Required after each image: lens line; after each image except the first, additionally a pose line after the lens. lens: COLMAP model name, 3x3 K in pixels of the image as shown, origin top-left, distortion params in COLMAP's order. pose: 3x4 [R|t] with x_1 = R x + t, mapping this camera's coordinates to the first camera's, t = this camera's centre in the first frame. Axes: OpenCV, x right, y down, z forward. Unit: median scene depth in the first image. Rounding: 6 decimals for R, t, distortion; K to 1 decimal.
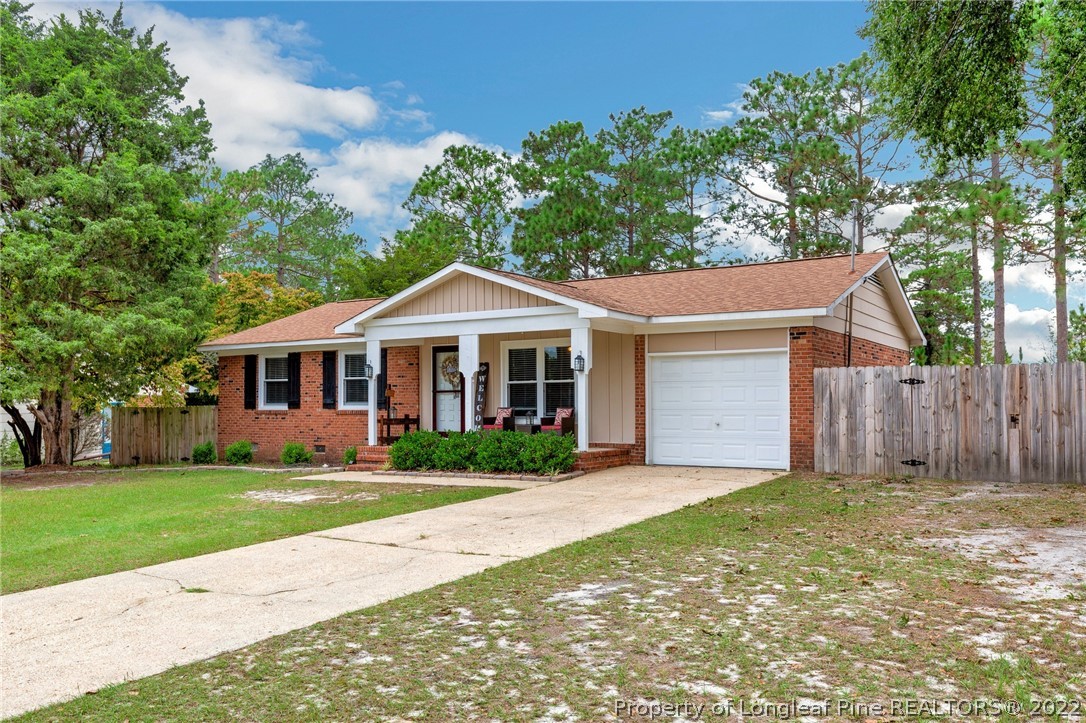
lens RADIAL K [[860.4, 0, 550.3], [0, 860.4, 398.1], [0, 0, 1]] dist [0.014523, 0.000107]
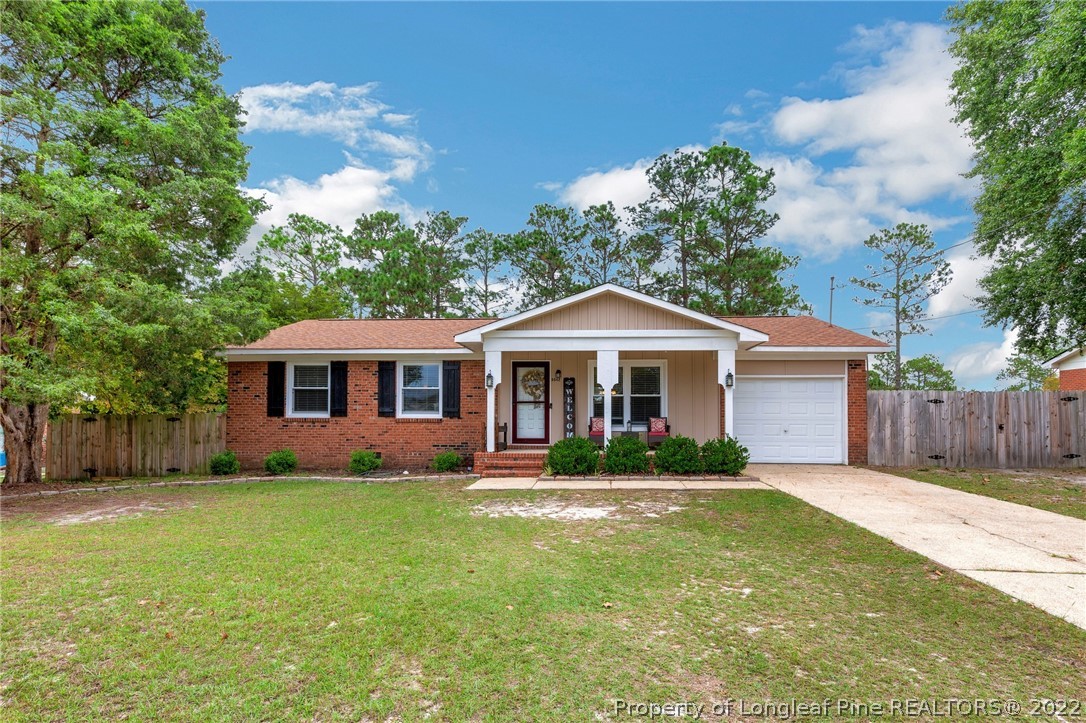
lens RADIAL K [[533.8, 0, 561.4], [0, 533.8, 414.6], [0, 0, 1]] dist [0.000489, 0.000095]
pose [[0.881755, 0.013173, 0.471524, -0.428508], [-0.012111, 0.999913, -0.005287, 0.011977], [-0.471553, -0.001049, 0.881837, 0.385032]]
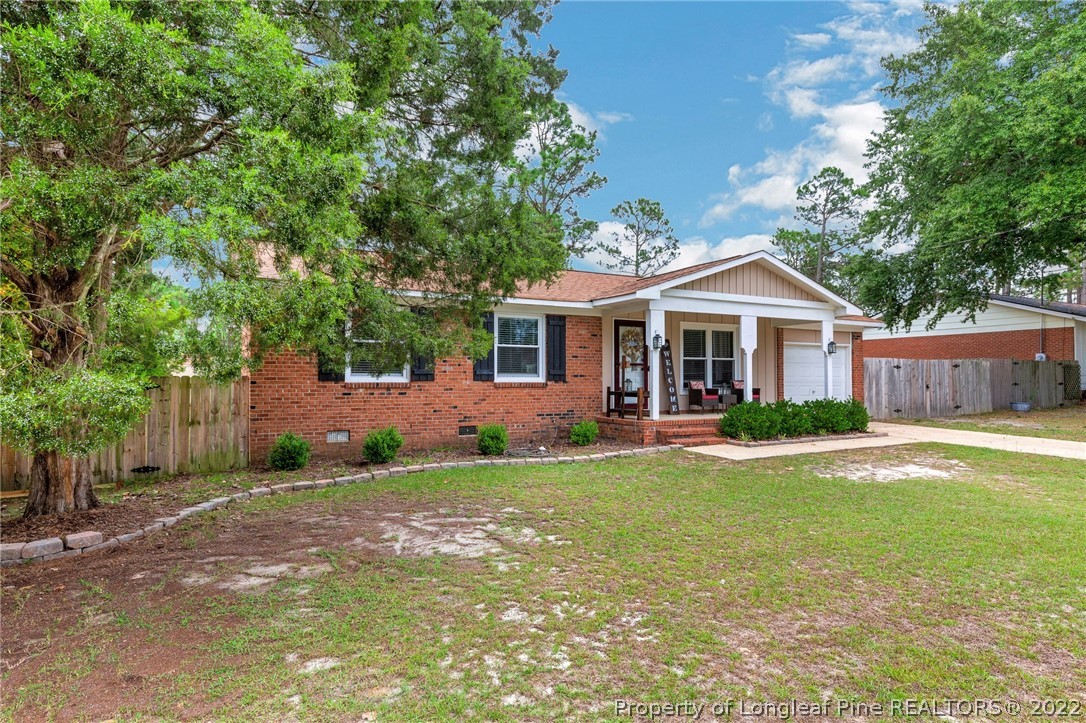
lens RADIAL K [[599.8, 0, 541.6], [0, 599.8, 365.3], [0, 0, 1]] dist [0.008150, 0.000977]
pose [[0.519828, 0.022632, 0.853971, -0.824880], [-0.012374, 0.999744, -0.018963, 0.008657], [-0.854181, -0.000710, 0.519975, 0.749225]]
